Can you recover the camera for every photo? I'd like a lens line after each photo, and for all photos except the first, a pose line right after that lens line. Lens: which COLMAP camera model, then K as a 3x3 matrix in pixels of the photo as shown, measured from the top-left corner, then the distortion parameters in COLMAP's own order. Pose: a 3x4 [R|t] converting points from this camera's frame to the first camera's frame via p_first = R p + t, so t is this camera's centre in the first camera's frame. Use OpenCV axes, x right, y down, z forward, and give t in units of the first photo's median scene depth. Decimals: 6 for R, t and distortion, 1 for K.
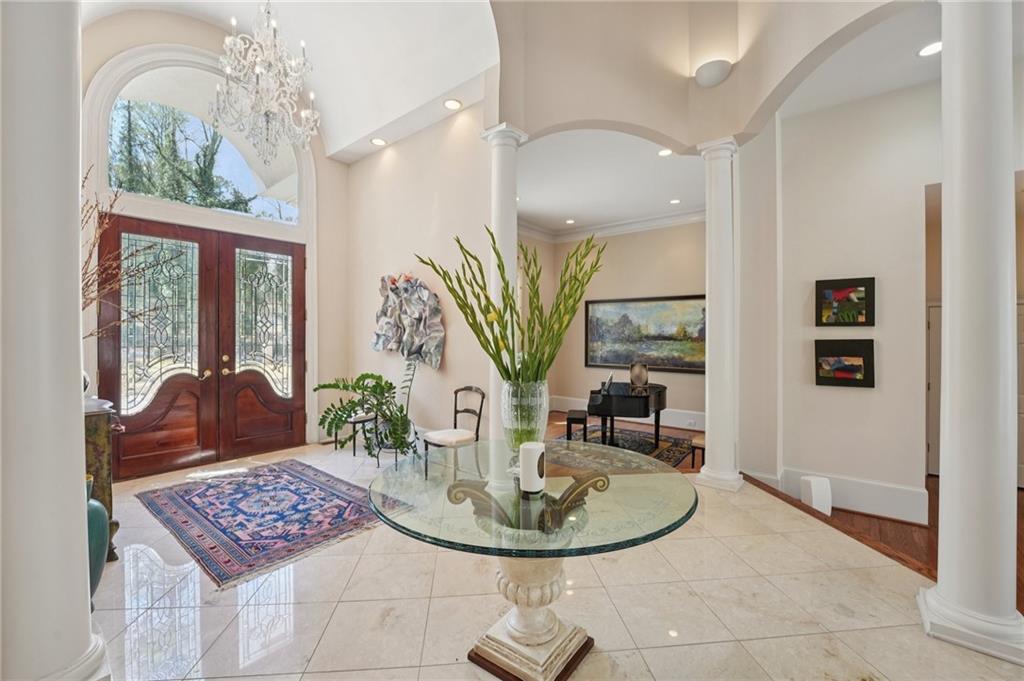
lens RADIAL K [[410.0, 0, 510.6], [0, 410.0, 336.4], [0, 0, 1]] dist [-0.028389, -0.000026]
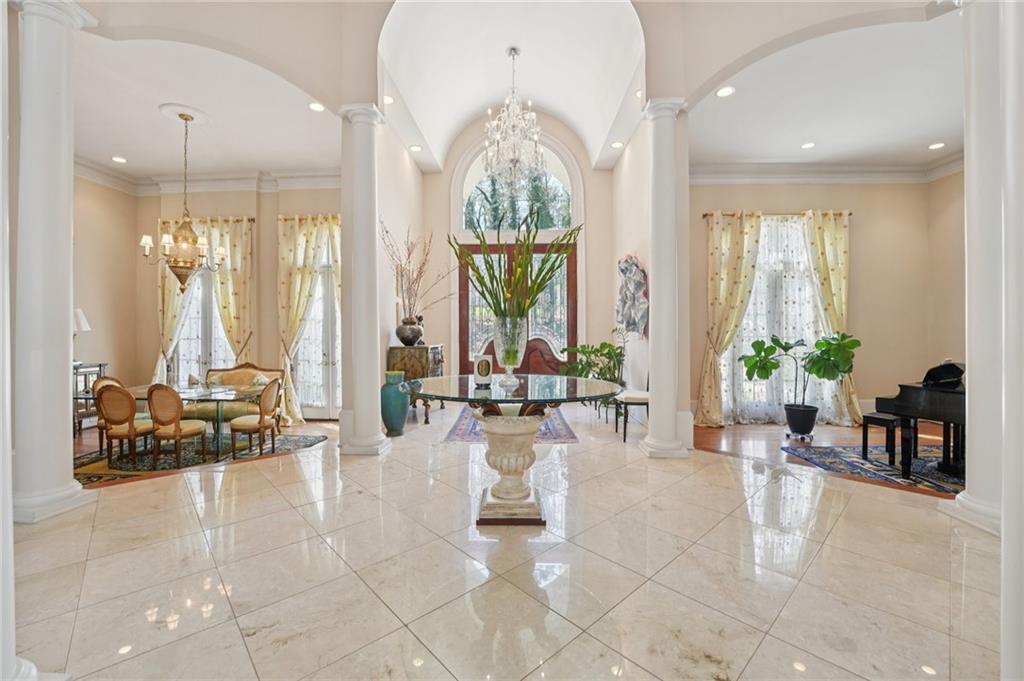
lens RADIAL K [[410.0, 0, 510.6], [0, 410.0, 336.4], [0, 0, 1]] dist [-0.028389, -0.000026]
pose [[0.603420, 0.009561, -0.797366, 0.467886], [-0.001953, 0.999943, 0.010512, 0.065061], [0.797421, -0.004786, 0.603404, 0.054992]]
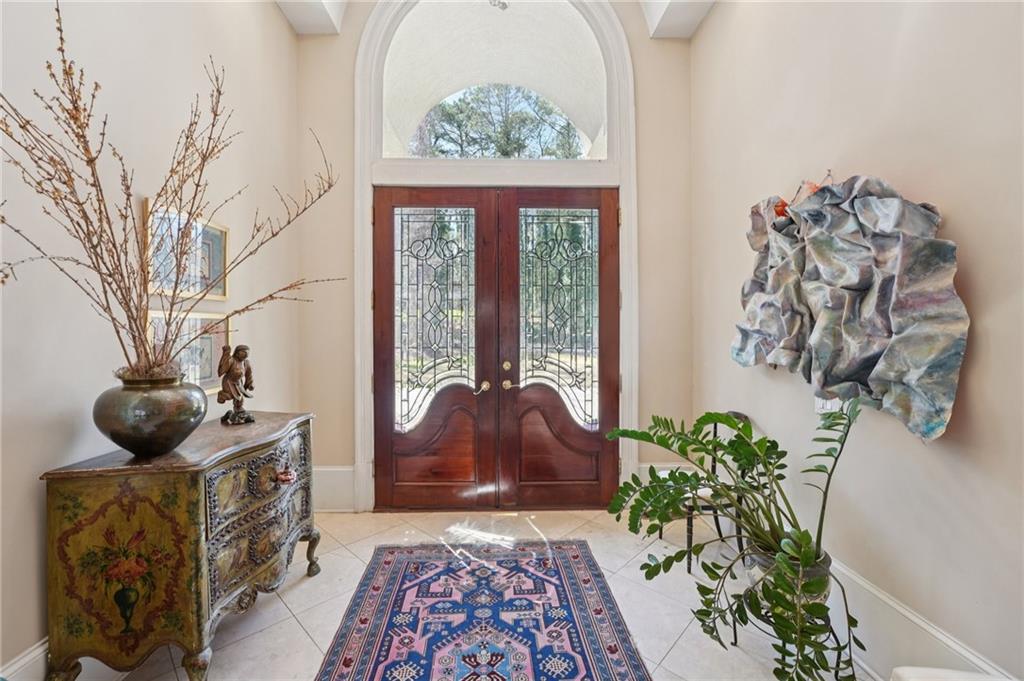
lens RADIAL K [[410.0, 0, 510.6], [0, 410.0, 336.4], [0, 0, 1]] dist [-0.028389, -0.000026]
pose [[0.648018, 0.003095, -0.761619, -0.154779], [-0.000887, 0.999994, 0.003309, 0.000470], [0.761624, -0.001469, 0.648017, 0.534576]]
